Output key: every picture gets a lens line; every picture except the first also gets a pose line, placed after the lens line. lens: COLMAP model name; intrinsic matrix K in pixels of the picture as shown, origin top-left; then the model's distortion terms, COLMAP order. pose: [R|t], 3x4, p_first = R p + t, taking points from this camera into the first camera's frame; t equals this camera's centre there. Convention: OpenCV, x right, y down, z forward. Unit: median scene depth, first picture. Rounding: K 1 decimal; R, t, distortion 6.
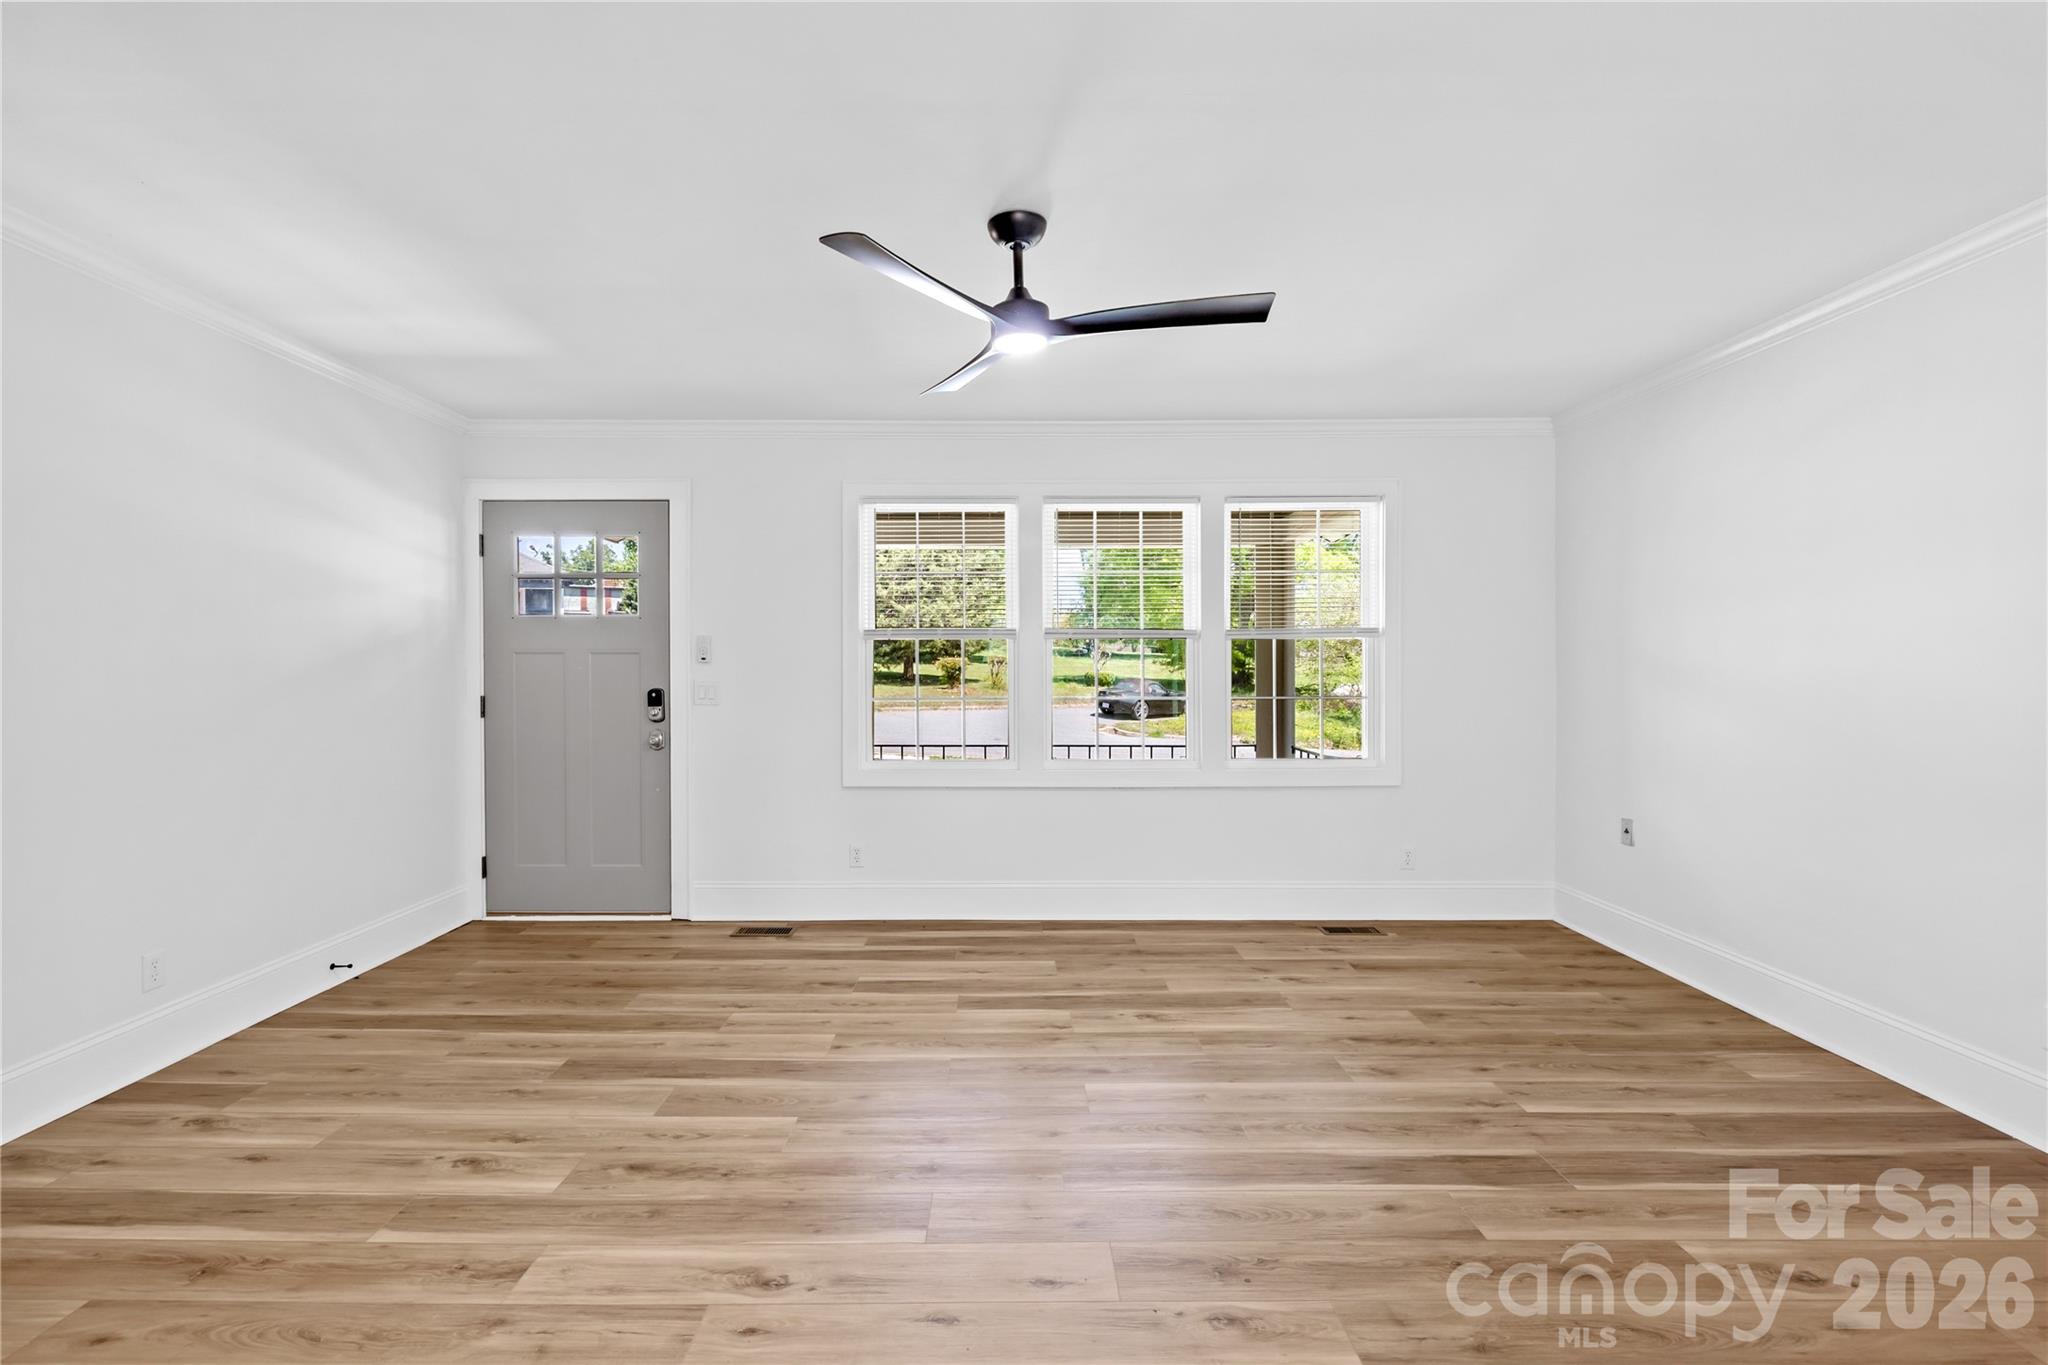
lens RADIAL K [[869.5, 0, 1022.2], [0, 869.5, 674.1], [0, 0, 1]] dist [-0.000282, -0.000075]
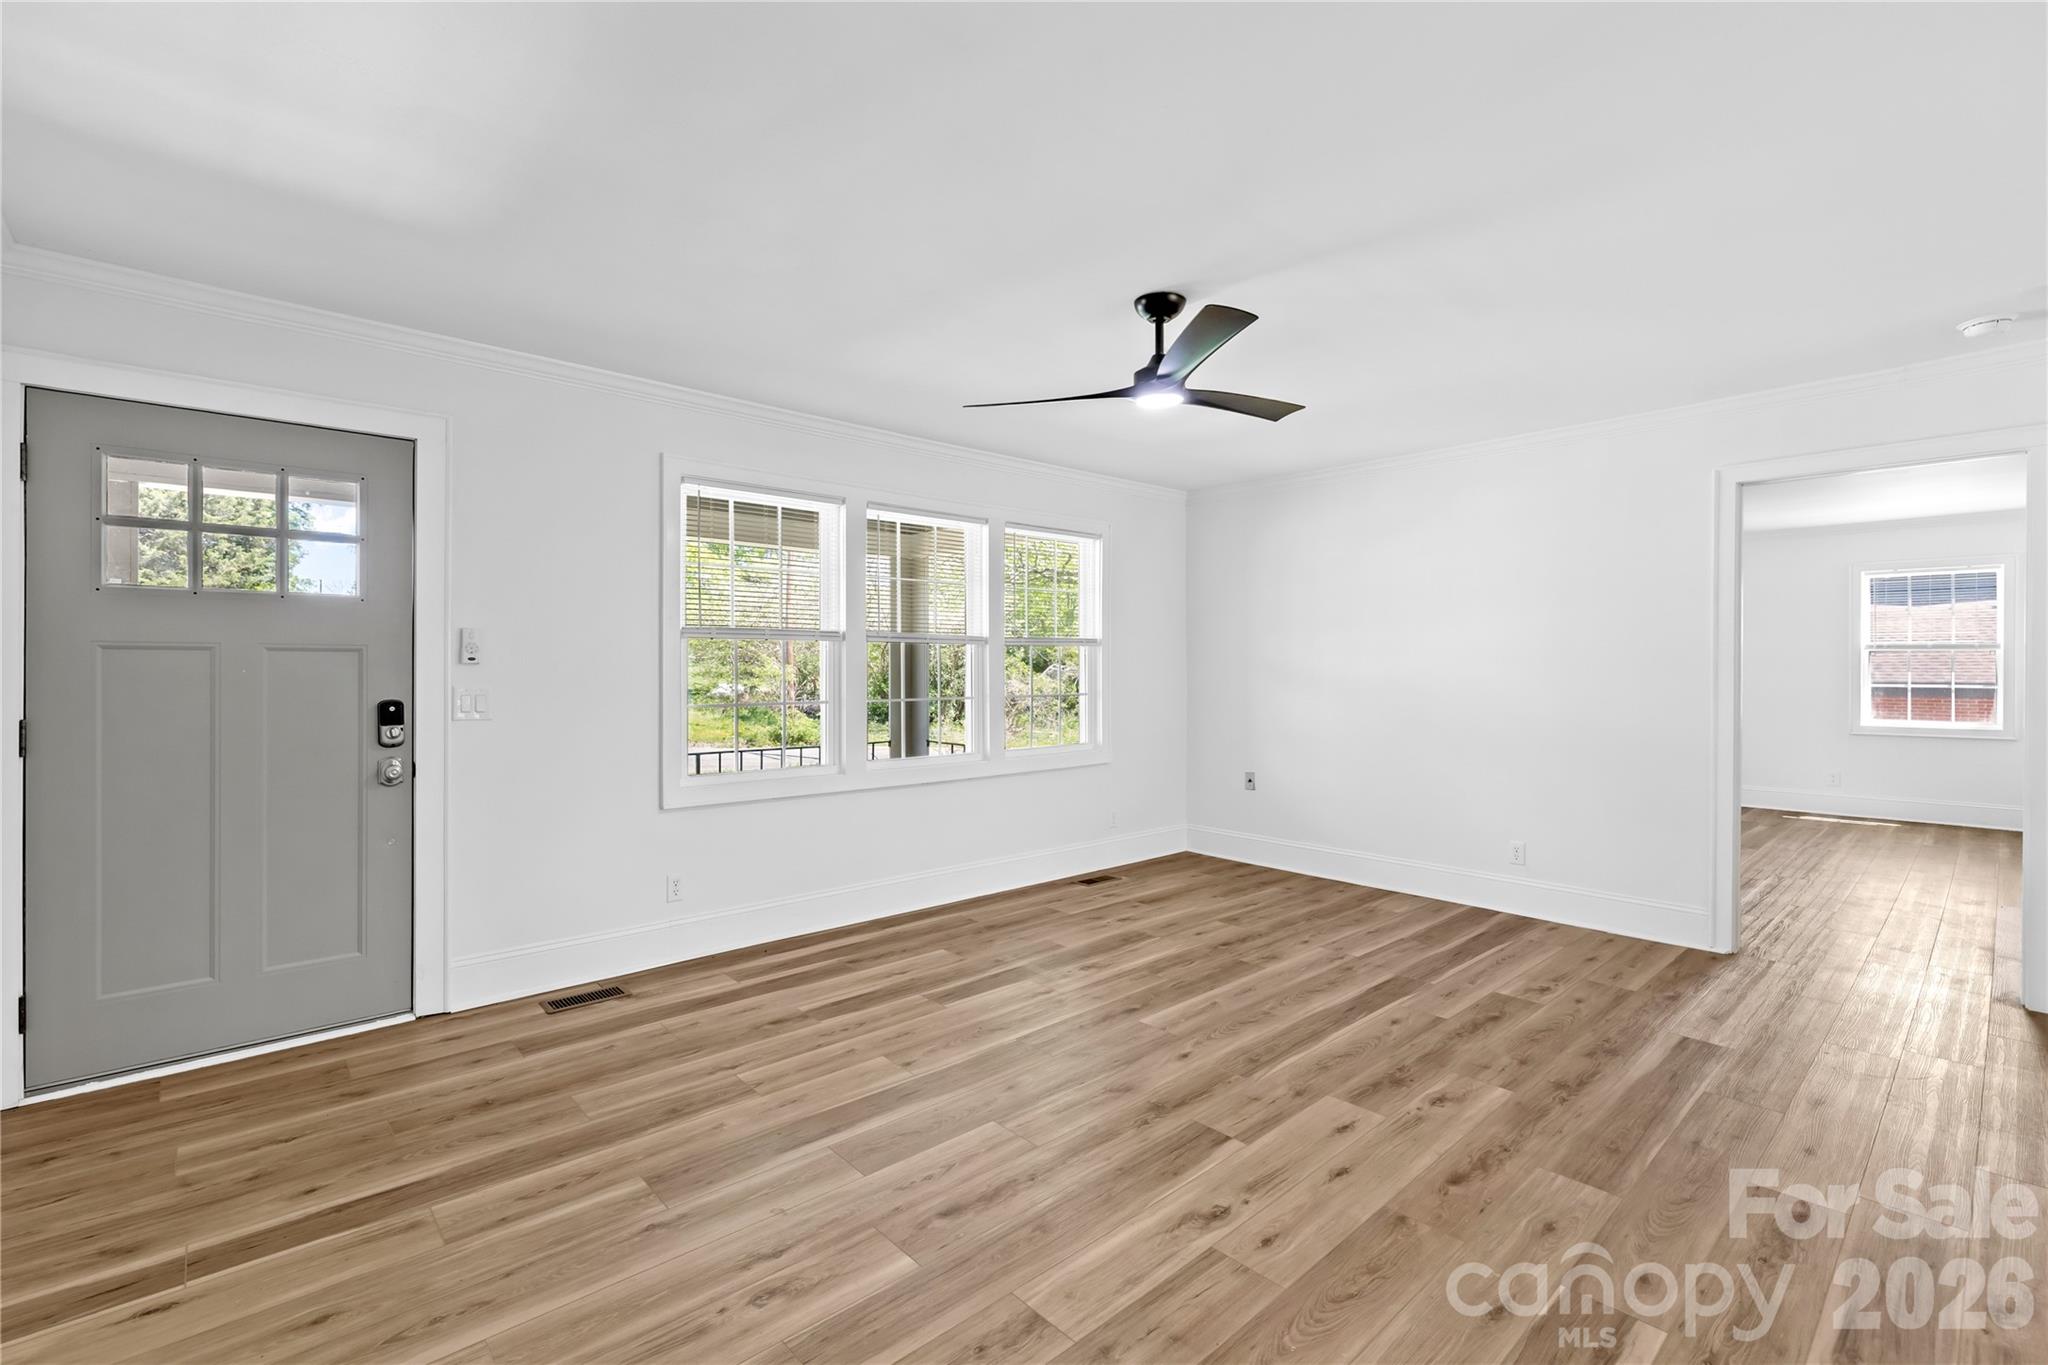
lens RADIAL K [[862.8, 0, 1021.7], [0, 862.8, 672.8], [0, 0, 1]] dist [-0.001180, 0.000098]
pose [[0.756404, -0.003188, 0.654097, -0.609491], [0.004261, 0.999991, -0.000053, -0.004632], [-0.654091, 0.002827, 0.756411, 0.155764]]
